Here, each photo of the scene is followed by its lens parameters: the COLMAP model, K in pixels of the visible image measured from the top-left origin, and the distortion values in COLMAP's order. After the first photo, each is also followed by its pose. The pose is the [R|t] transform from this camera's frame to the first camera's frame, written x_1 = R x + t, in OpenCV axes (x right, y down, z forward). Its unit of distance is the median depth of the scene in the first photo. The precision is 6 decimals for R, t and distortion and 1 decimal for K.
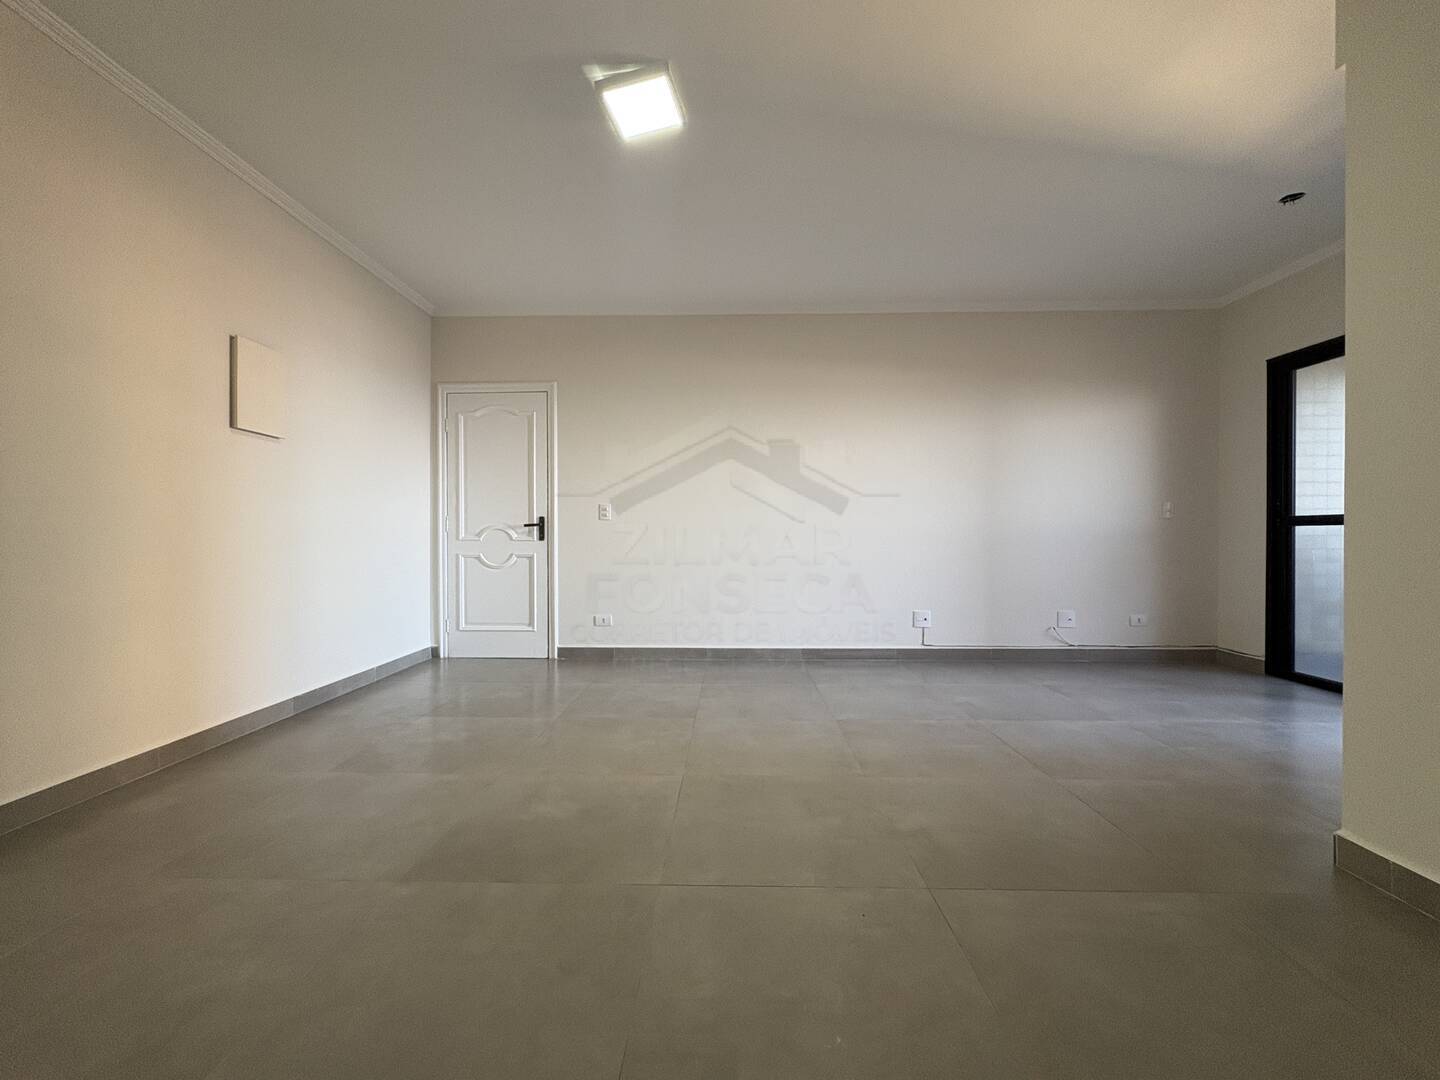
lens RADIAL K [[576.9, 0, 716.5], [0, 576.9, 540.1], [0, 0, 1]] dist [0.002507, -0.000341]
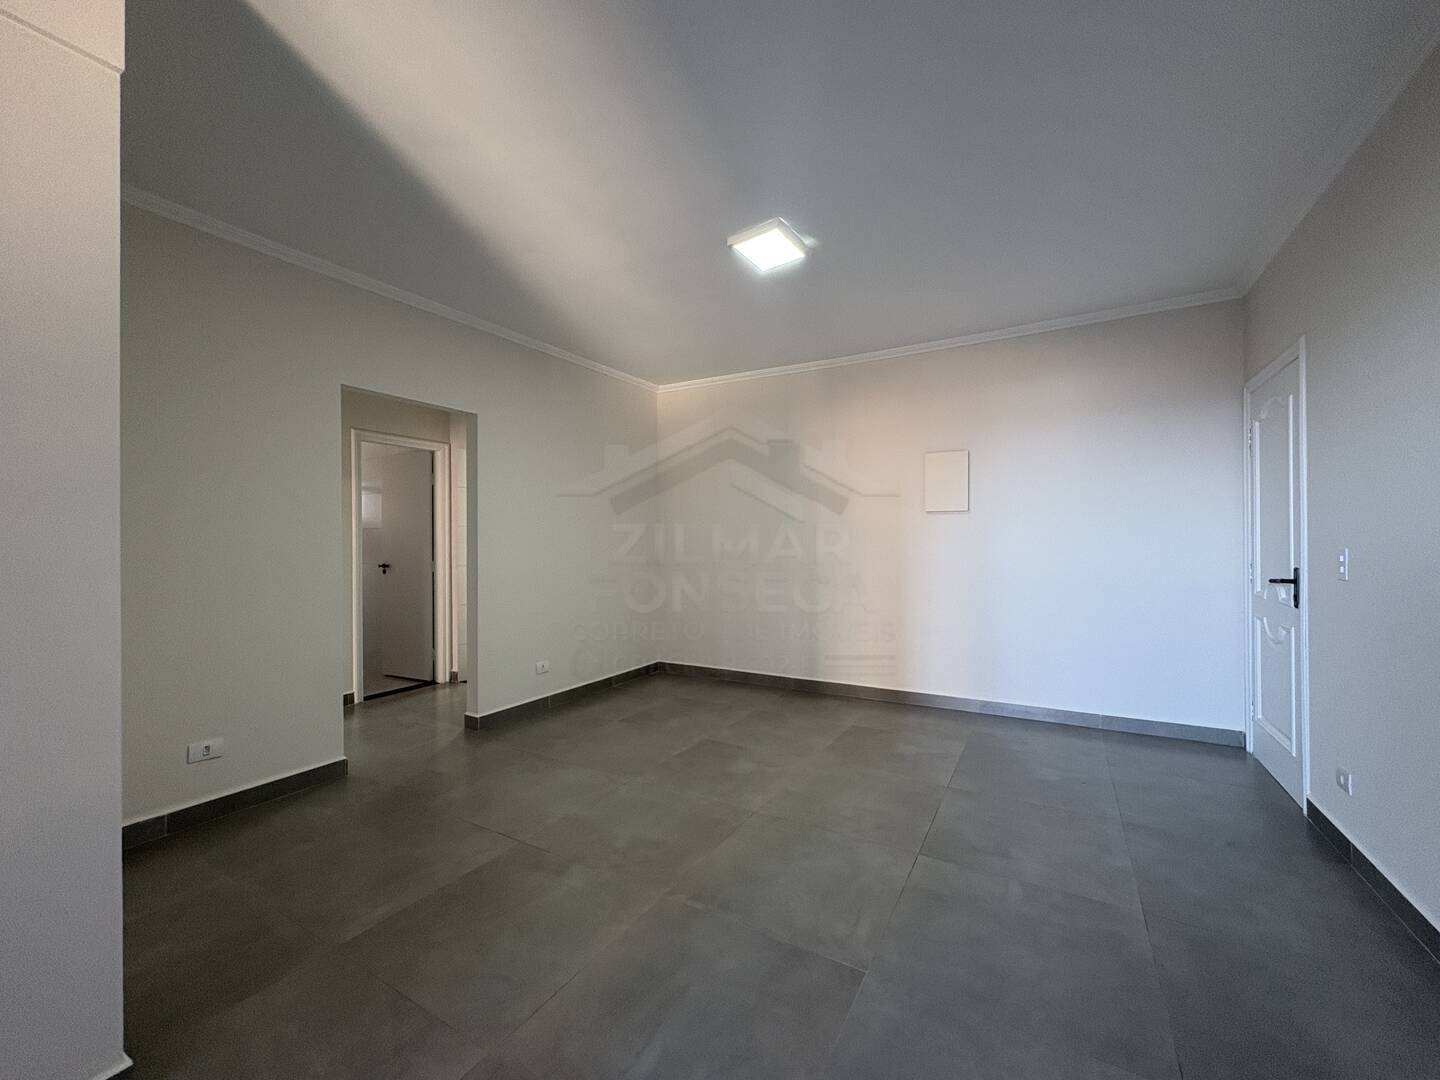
lens RADIAL K [[576.9, 0, 719.8], [0, 576.9, 543.6], [0, 0, 1]] dist [0.002507, -0.000341]
pose [[-0.487106, 0.004135, -0.873333, 0.808429], [0.003571, 0.999990, 0.002743, -0.108505], [0.873335, -0.001783, -0.487116, 1.230361]]
